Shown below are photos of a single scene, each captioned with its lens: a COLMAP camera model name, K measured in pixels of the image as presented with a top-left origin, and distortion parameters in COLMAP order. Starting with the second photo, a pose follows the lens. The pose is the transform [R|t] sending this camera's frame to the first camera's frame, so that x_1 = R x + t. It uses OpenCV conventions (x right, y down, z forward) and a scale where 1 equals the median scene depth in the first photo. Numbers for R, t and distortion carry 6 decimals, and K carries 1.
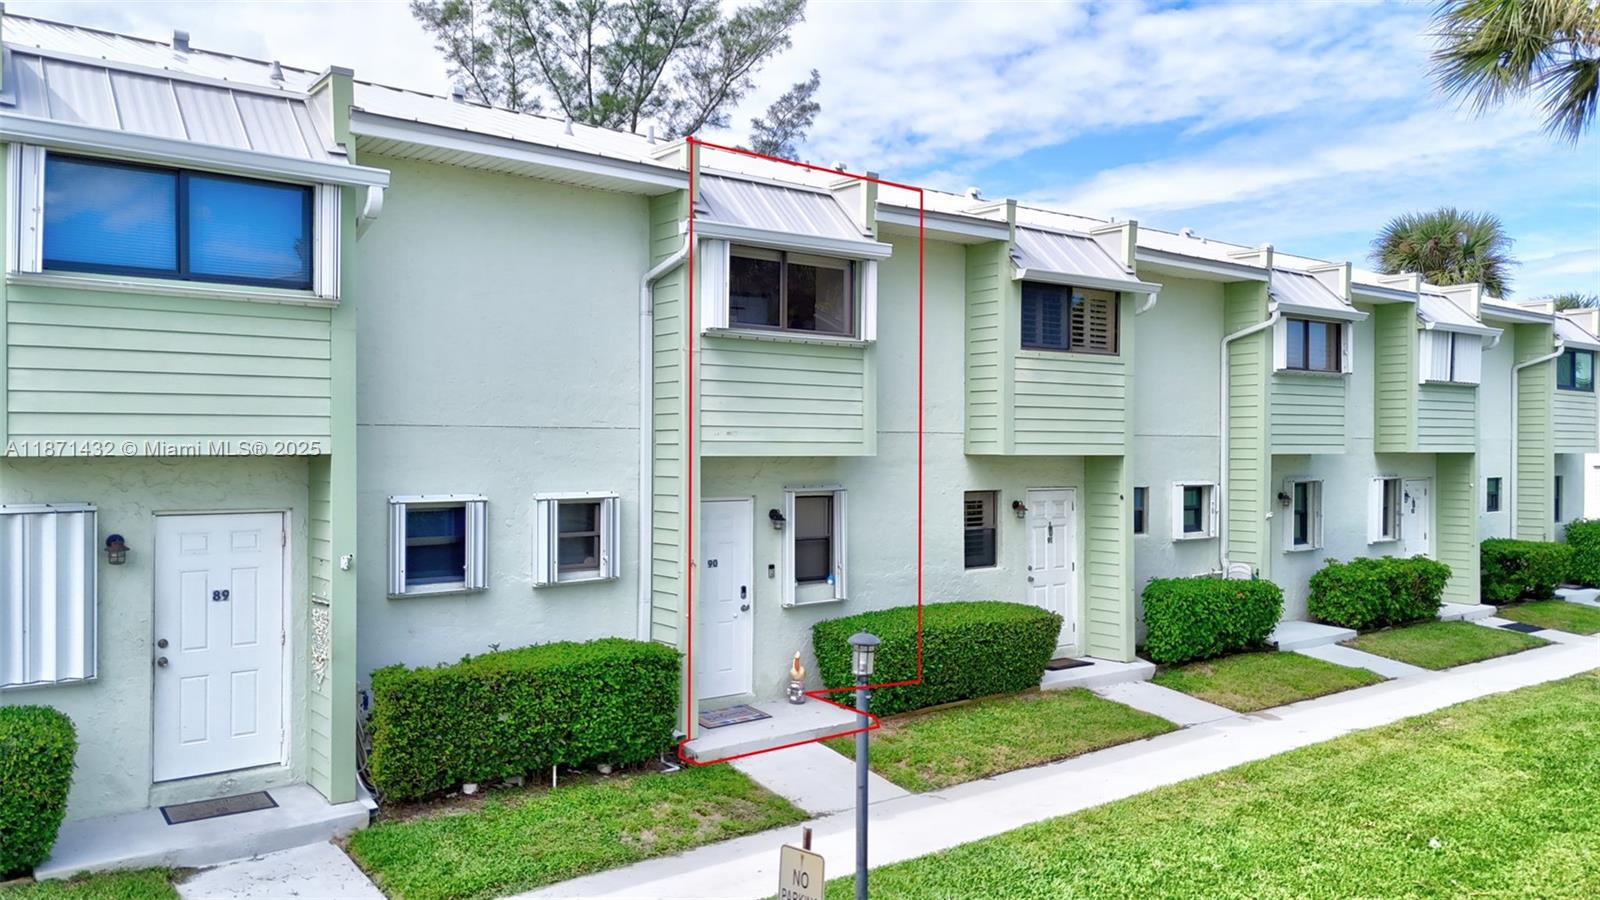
lens RADIAL K [[1155.6, 0, 803.8], [0, 1155.6, 436.0], [0, 0, 1]] dist [0.057446, -0.037549]
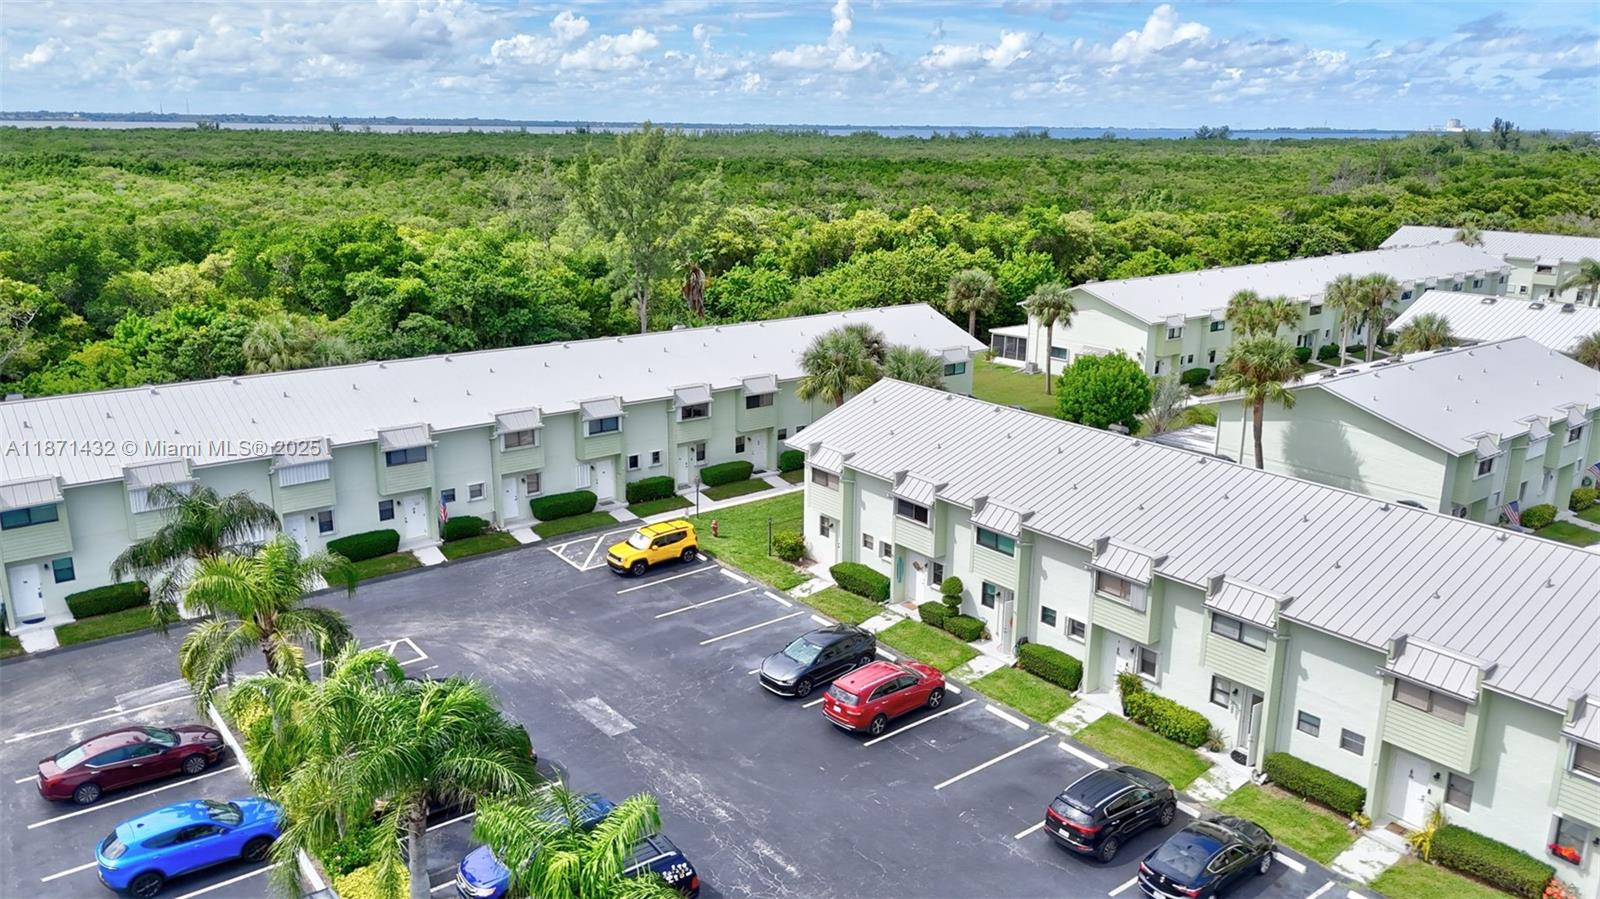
lens RADIAL K [[1155.6, 0, 826.9], [0, 1155.6, 409.0], [0, 0, 1]] dist [0.057446, -0.037549]
pose [[0.999659, 0.008534, 0.024699, 0.456672], [-0.014511, 0.967337, 0.253080, -1.450105], [-0.021732, -0.253352, 0.967130, -4.040869]]
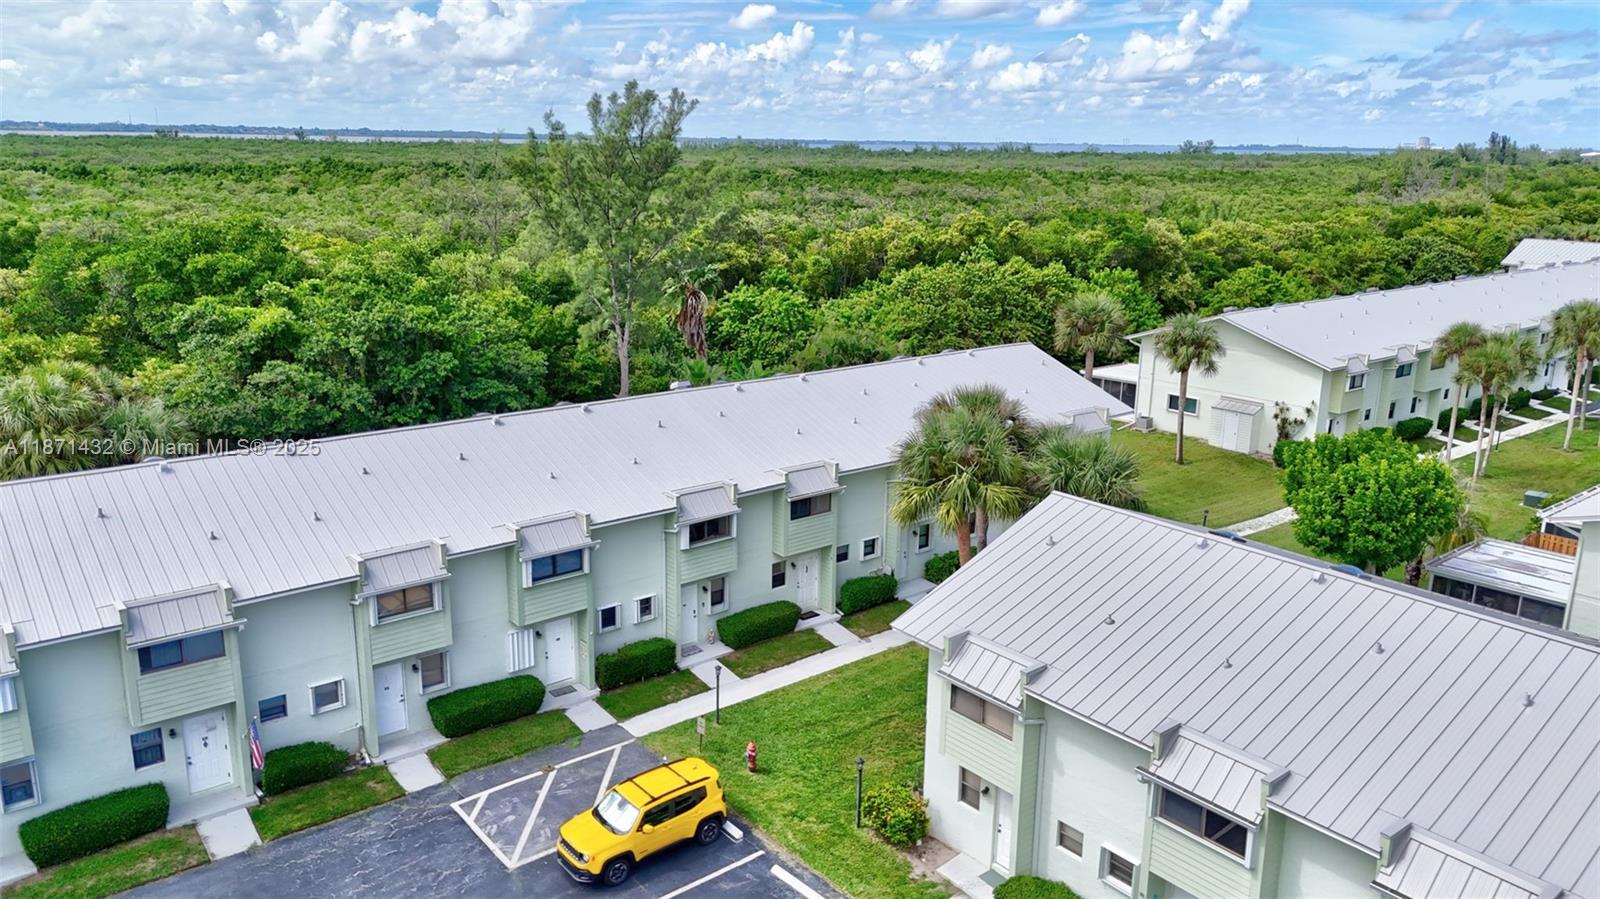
lens RADIAL K [[1155.6, 0, 811.8], [0, 1155.6, 401.8], [0, 0, 1]] dist [0.057446, -0.037549]
pose [[0.999389, 0.011290, 0.033078, 0.161599], [-0.018767, 0.971731, 0.235342, -1.208269], [-0.029485, -0.235819, 0.971350, -2.012204]]
